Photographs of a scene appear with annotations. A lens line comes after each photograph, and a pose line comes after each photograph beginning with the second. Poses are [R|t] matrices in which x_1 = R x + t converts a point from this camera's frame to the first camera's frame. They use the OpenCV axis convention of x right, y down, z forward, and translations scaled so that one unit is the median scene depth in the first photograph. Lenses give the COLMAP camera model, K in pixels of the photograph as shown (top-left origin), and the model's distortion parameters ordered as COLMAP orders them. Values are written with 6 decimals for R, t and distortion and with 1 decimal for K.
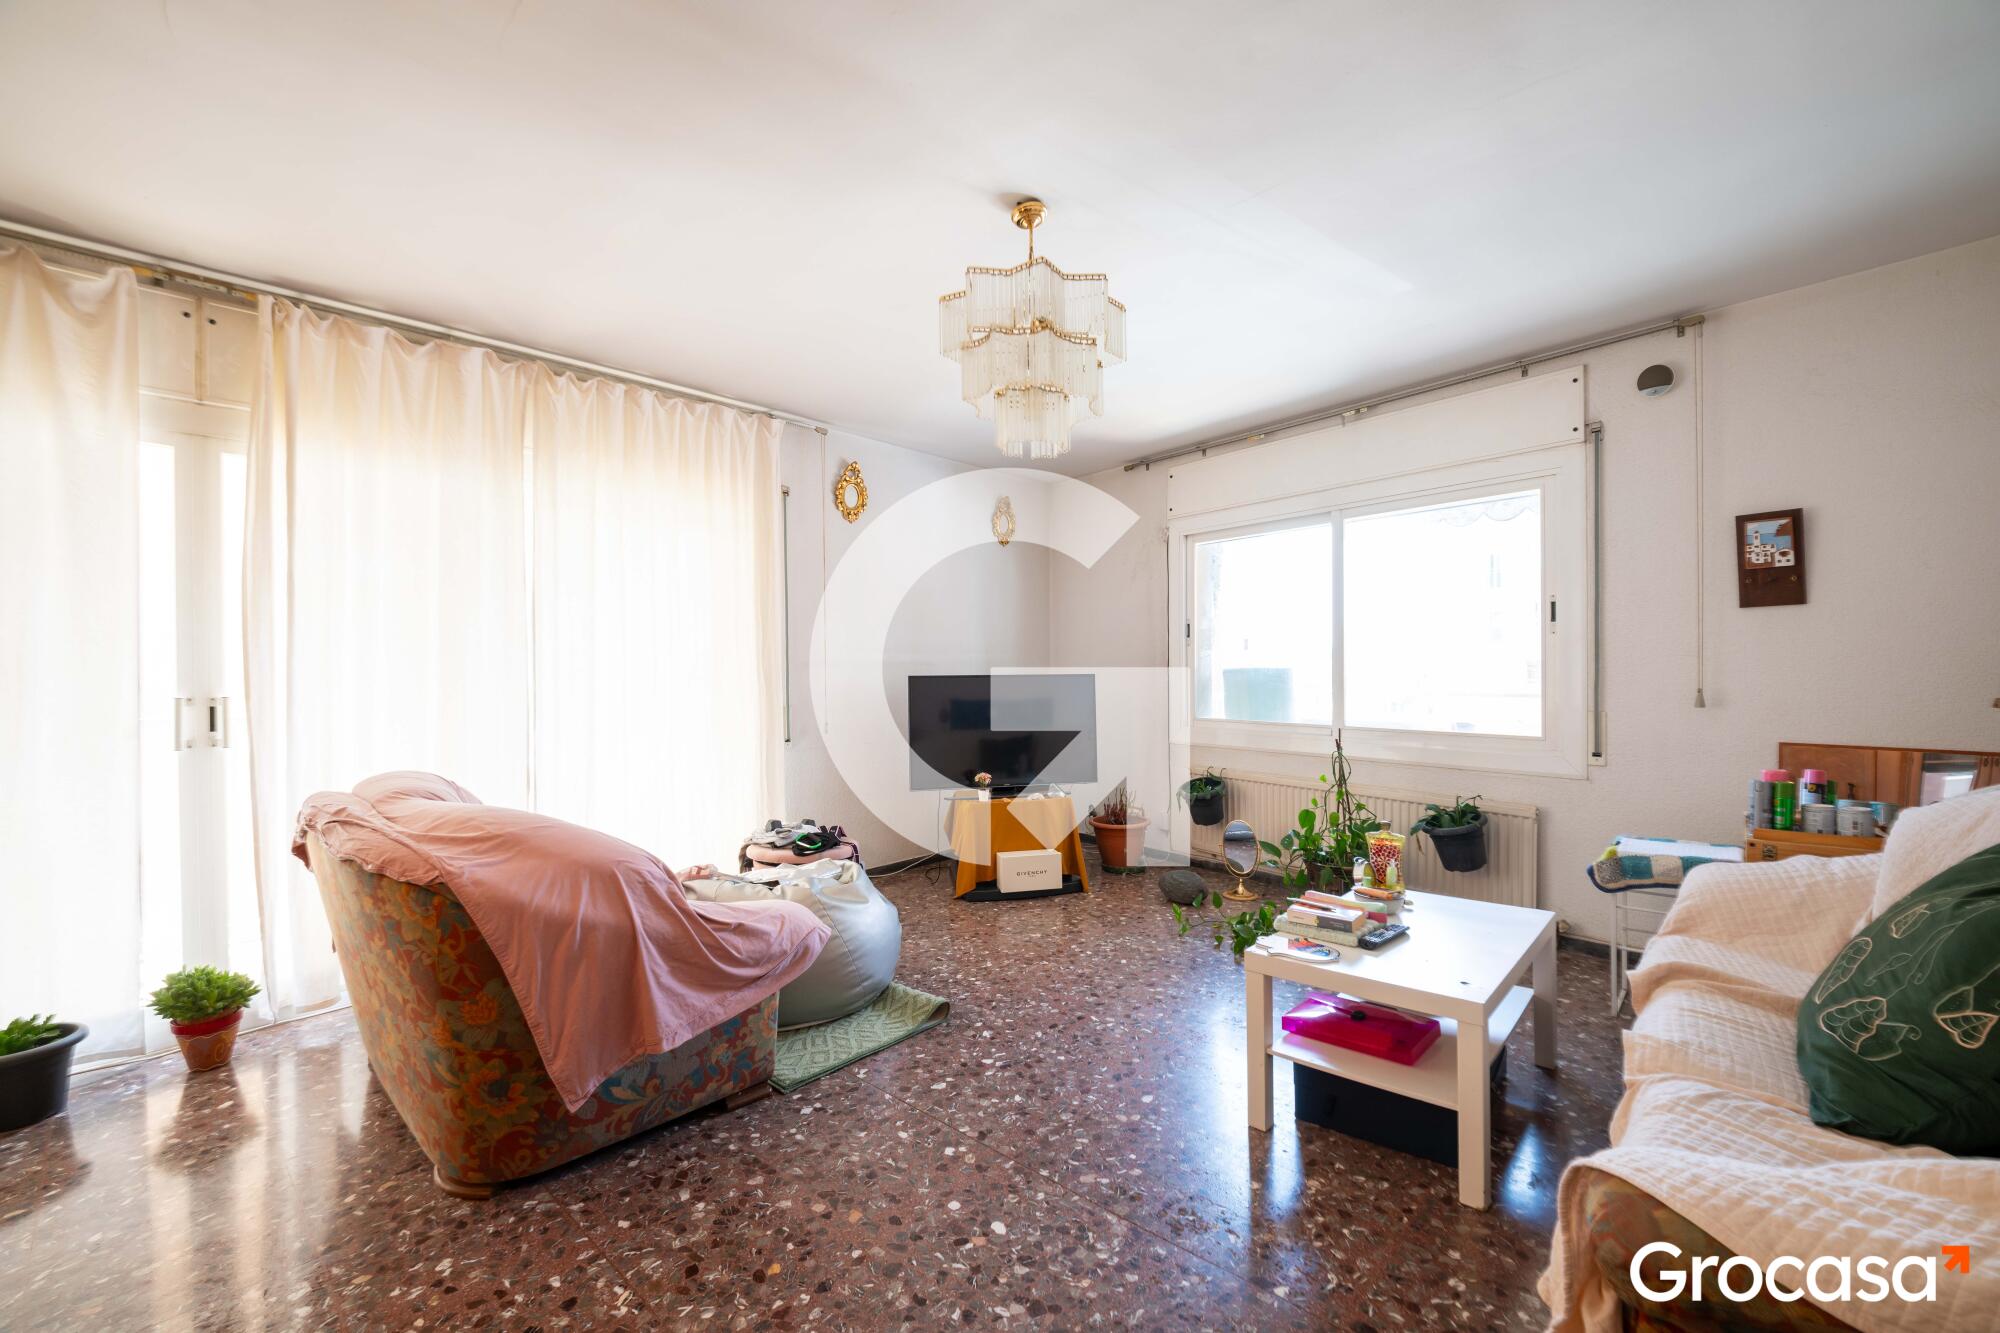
lens RADIAL K [[814.6, 0, 1002.2], [0, 814.6, 672.7], [0, 0, 1]] dist [-0.000722, -0.000094]
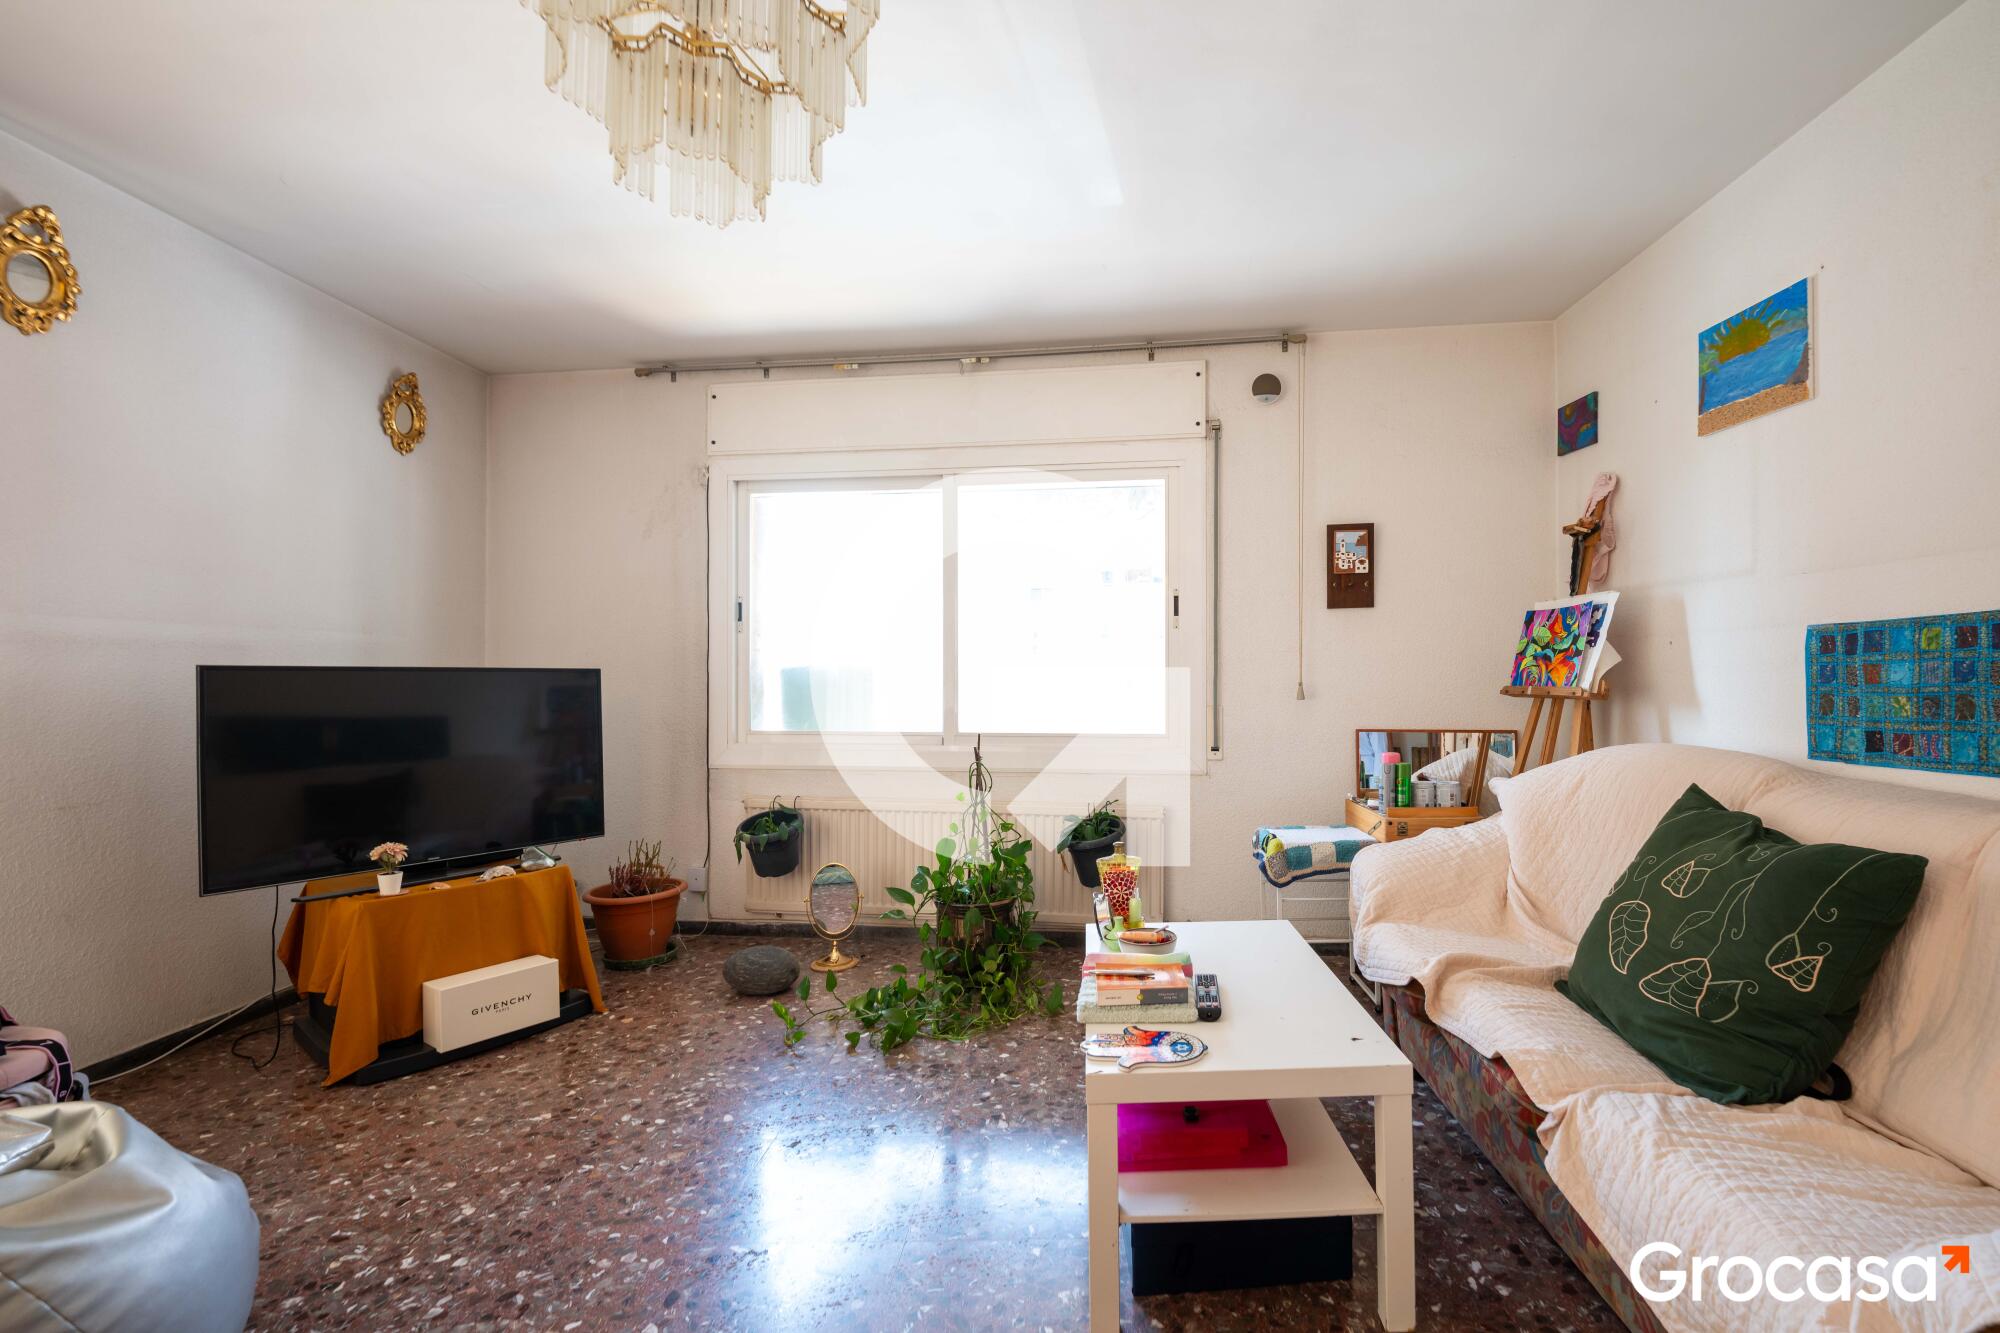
lens RADIAL K [[875.7, 0, 1123.6], [0, 875.7, 673.1], [0, 0, 1]] dist [0.002864, -0.007180]
pose [[0.719992, 0.009355, 0.693919, -0.103839], [-0.000241, 0.999912, -0.013231, 0.021003], [-0.693982, 0.009359, 0.719931, 0.304084]]
